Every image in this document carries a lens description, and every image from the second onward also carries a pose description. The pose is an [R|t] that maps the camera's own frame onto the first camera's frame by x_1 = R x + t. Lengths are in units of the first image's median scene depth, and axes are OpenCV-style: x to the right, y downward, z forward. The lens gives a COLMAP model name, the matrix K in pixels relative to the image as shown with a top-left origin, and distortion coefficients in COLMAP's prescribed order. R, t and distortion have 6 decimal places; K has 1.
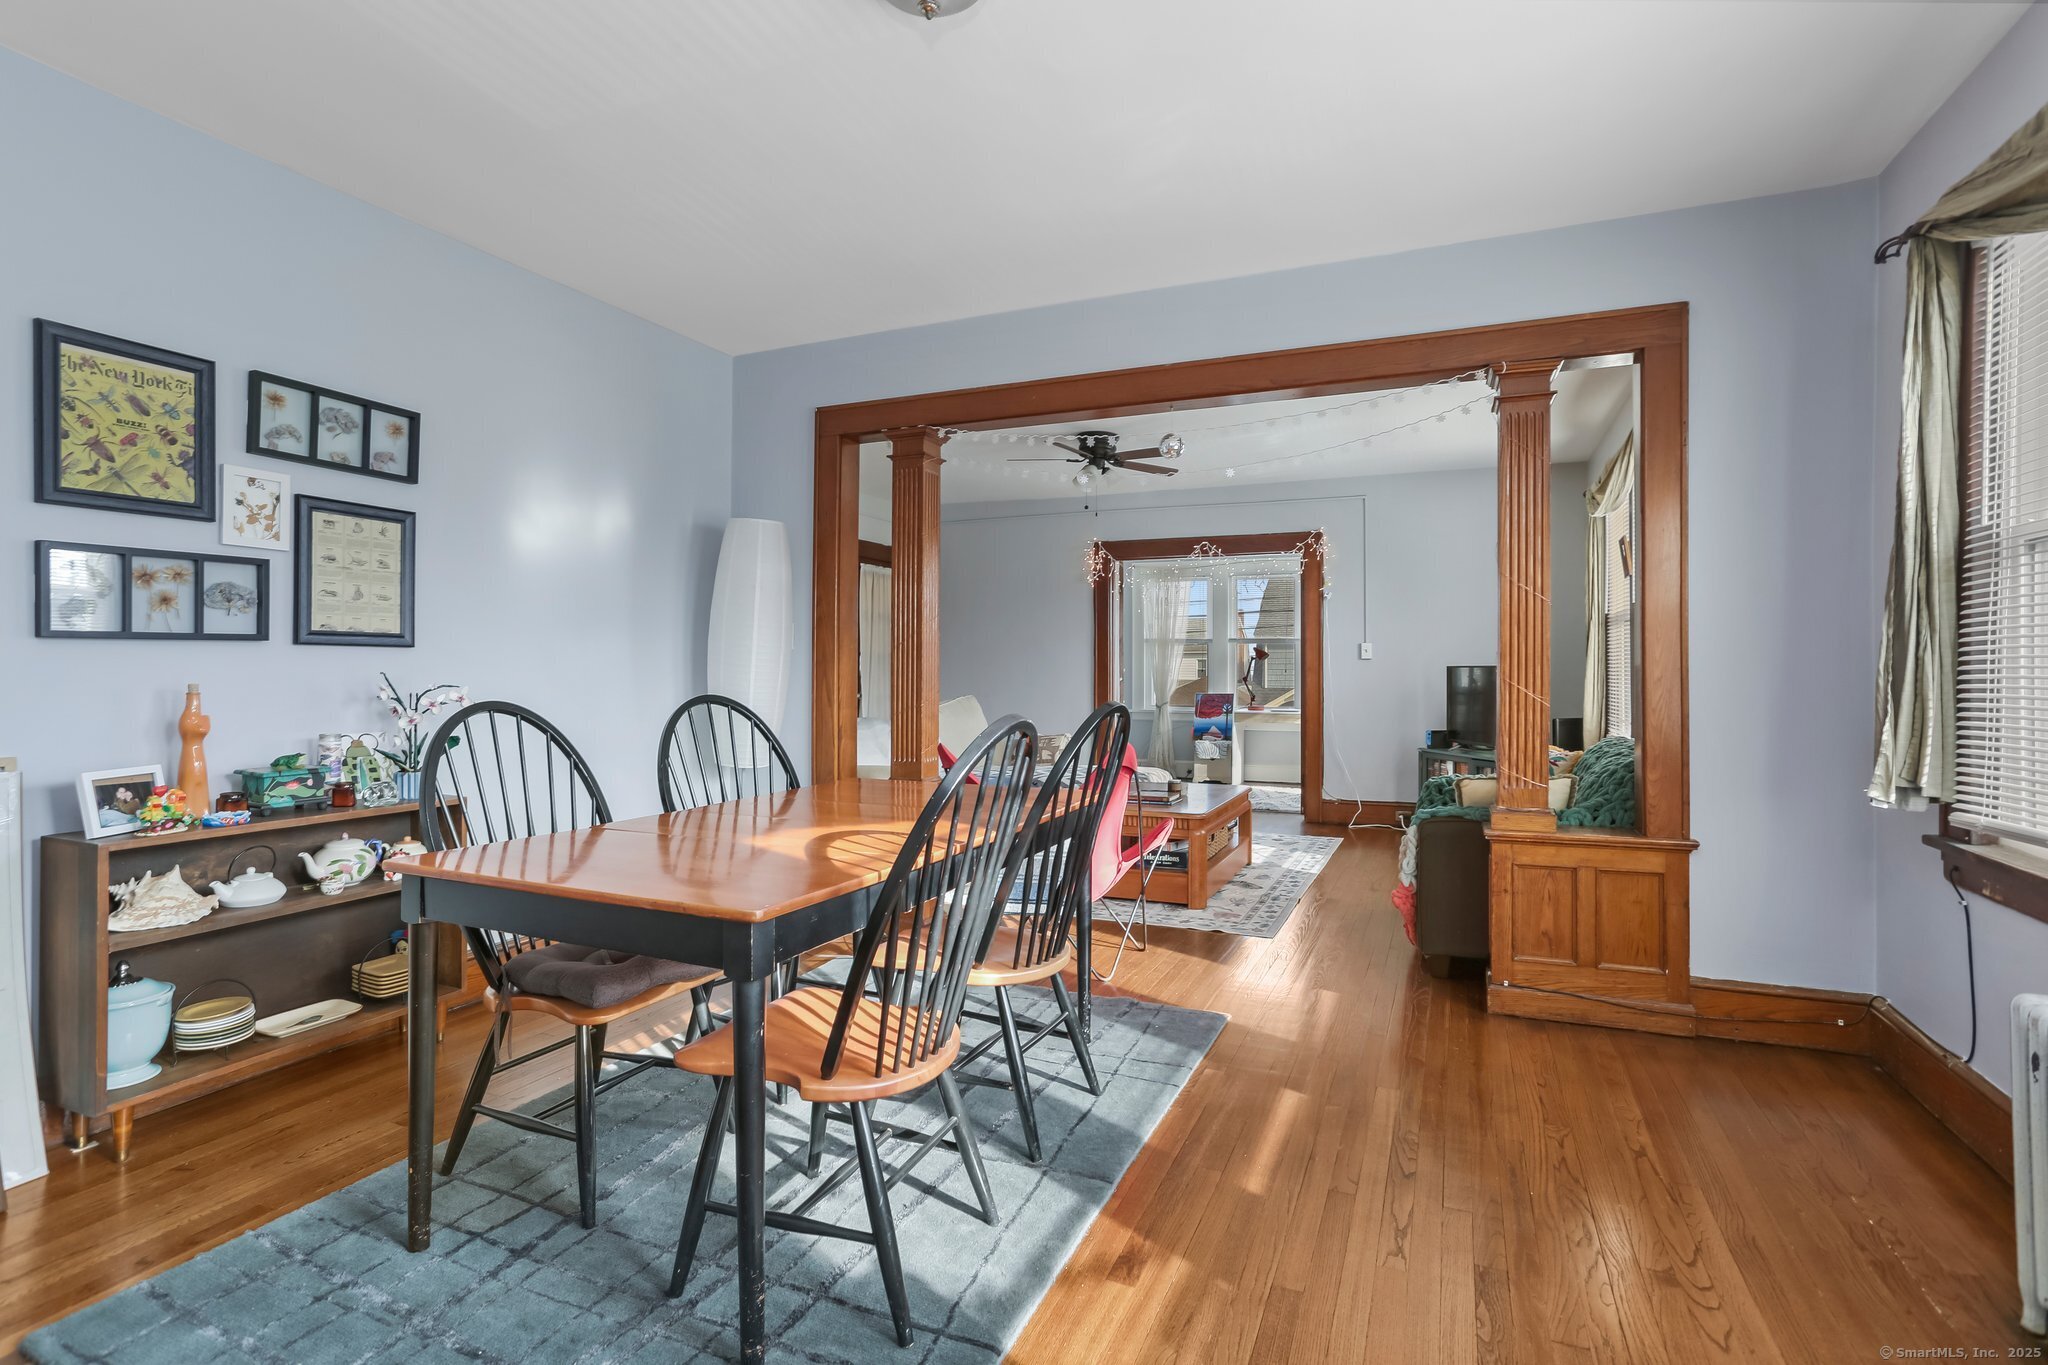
lens RADIAL K [[1001.2, 0, 1017.5], [0, 1001.2, 660.3], [0, 0, 1]] dist [-0.072741, 0.047292]
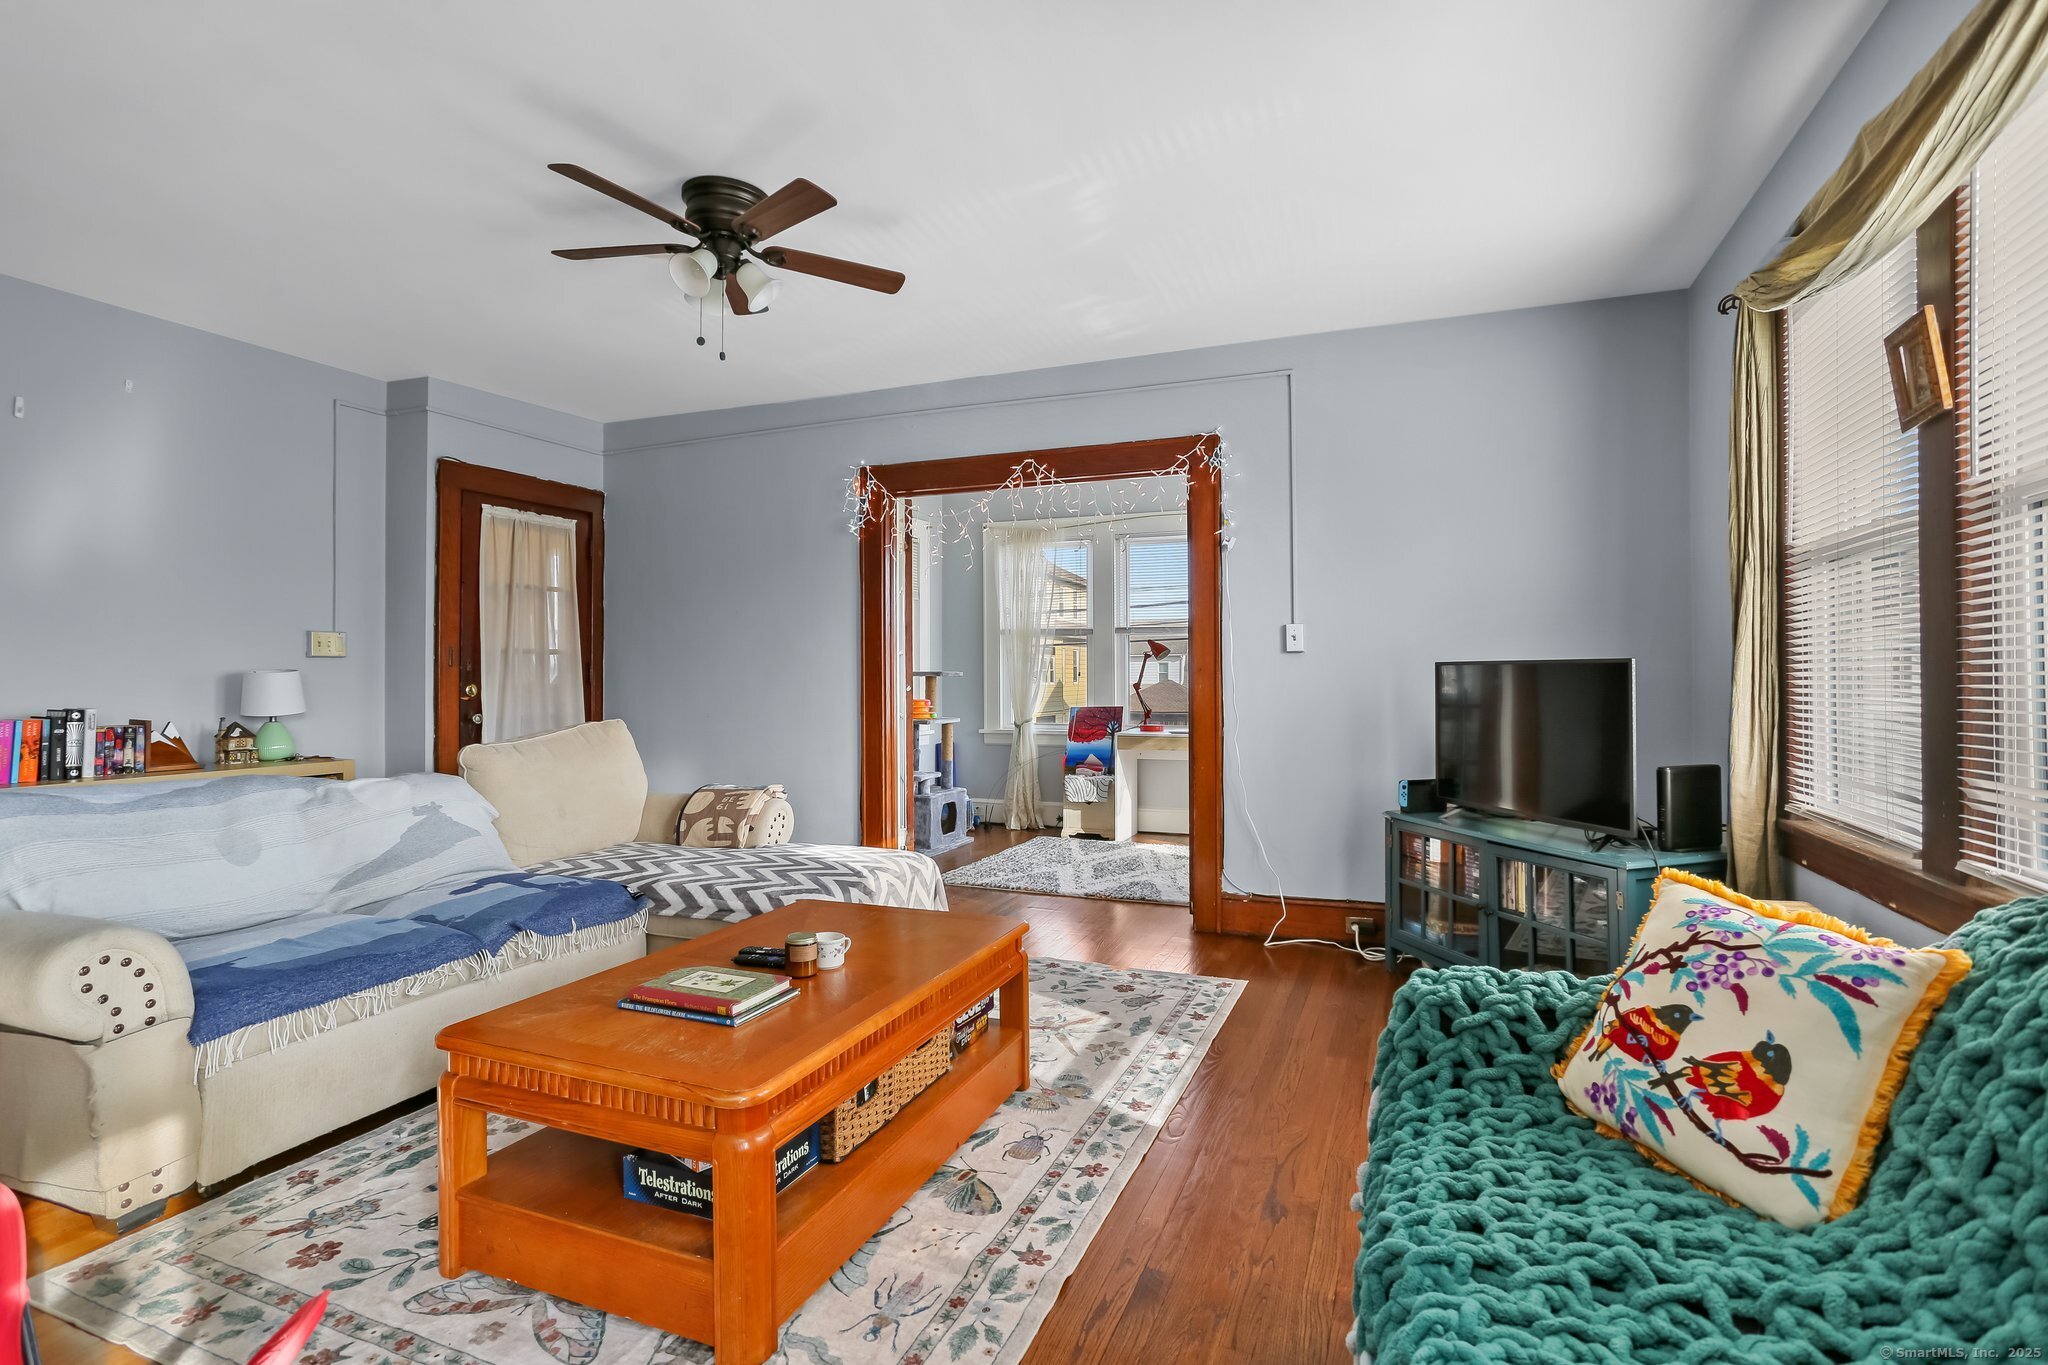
lens RADIAL K [[993.3, 0, 1017.8], [0, 993.3, 683.9], [0, 0, 1]] dist [-0.055196, 0.031337]
pose [[0.999624, -0.008717, 0.025991, 0.167853], [0.008204, 0.999770, 0.019801, 0.004284], [-0.026157, -0.019581, 0.999466, 0.412203]]
